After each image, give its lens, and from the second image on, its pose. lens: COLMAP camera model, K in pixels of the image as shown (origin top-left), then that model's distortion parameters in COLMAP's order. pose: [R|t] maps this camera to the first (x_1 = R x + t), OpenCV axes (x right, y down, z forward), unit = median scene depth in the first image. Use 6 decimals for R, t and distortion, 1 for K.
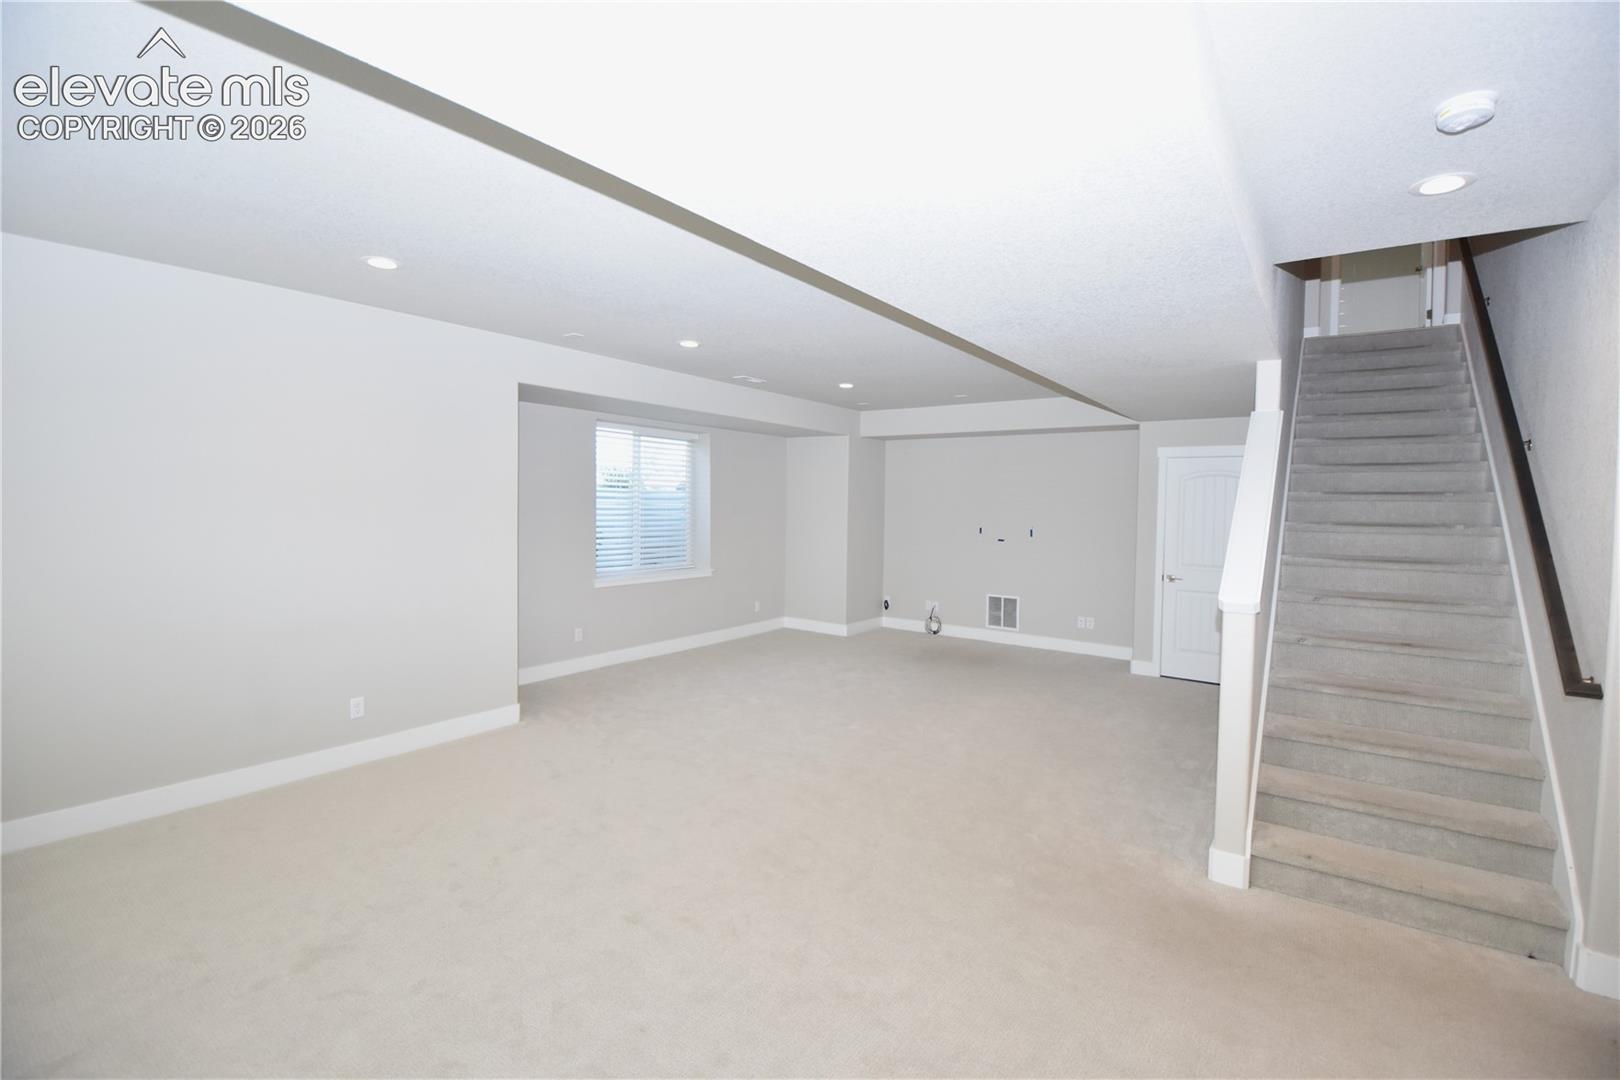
lens RADIAL K [[720.8, 0, 809.9], [0, 720.8, 530.1], [0, 0, 1]] dist [0.027092, -0.028041]
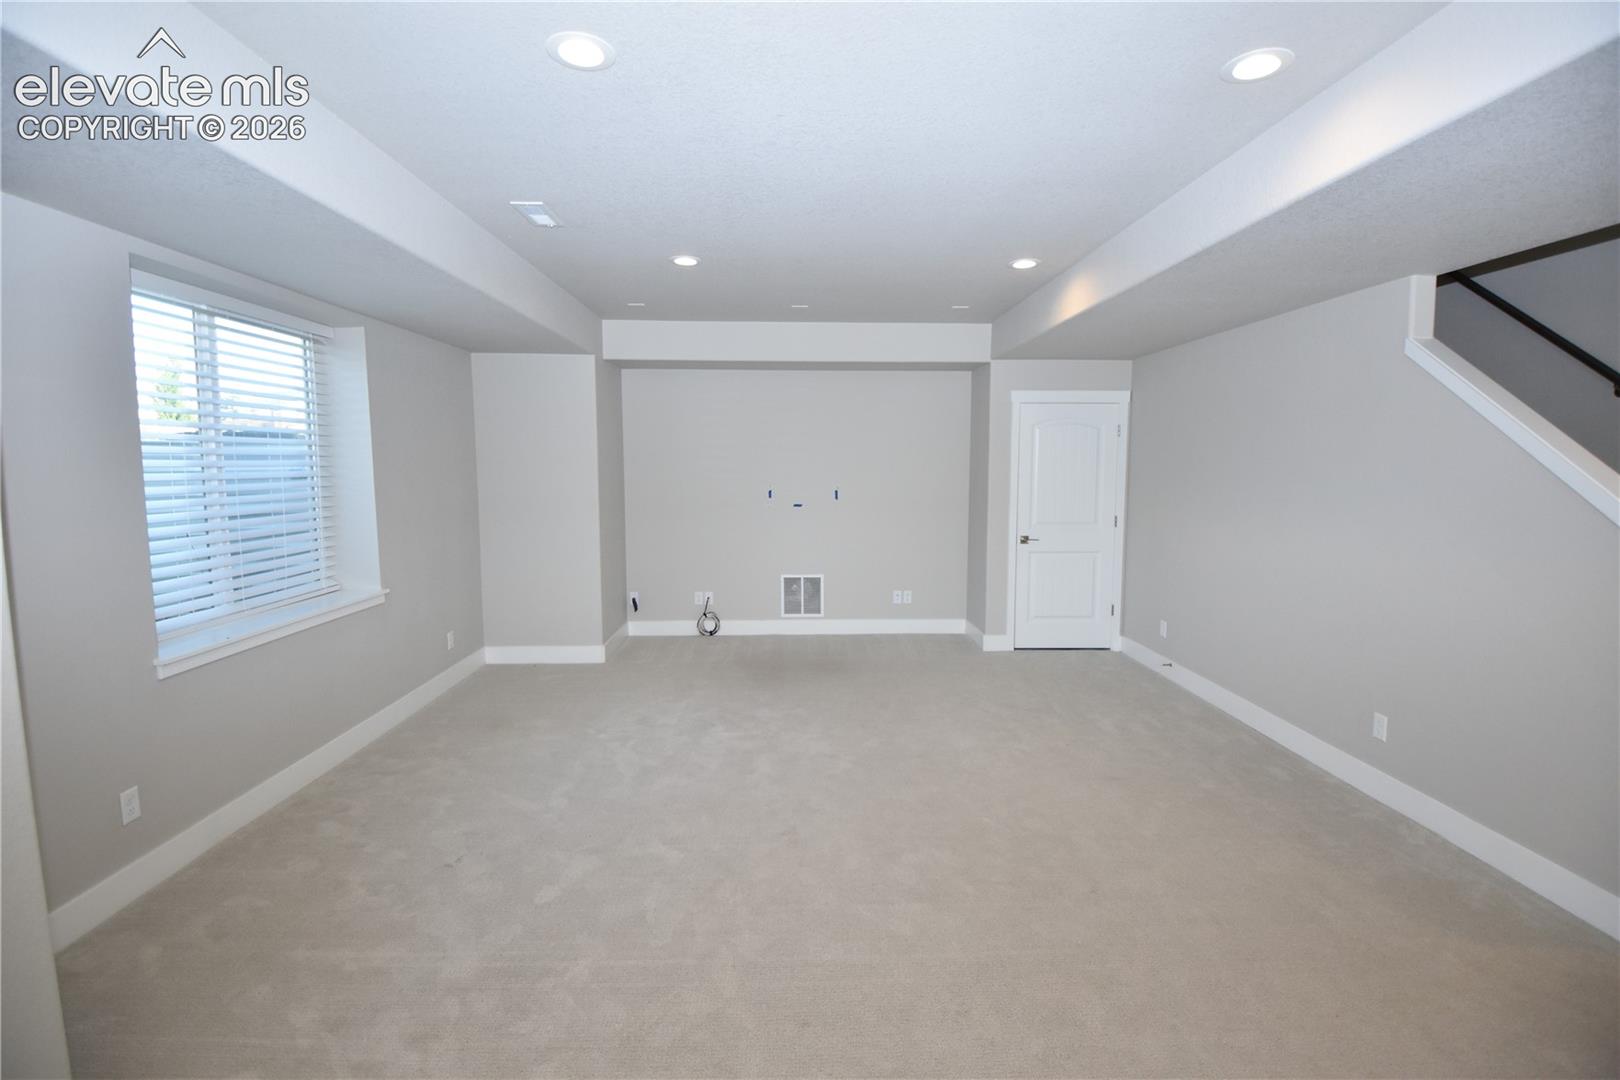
lens RADIAL K [[720.8, 0, 809.9], [0, 720.8, 530.1], [0, 0, 1]] dist [0.027092, -0.028041]
pose [[0.785833, -0.074731, 0.613907, -0.204617], [0.035407, 0.996481, 0.075979, -0.017630], [-0.617425, -0.037970, 0.785713, 0.374591]]
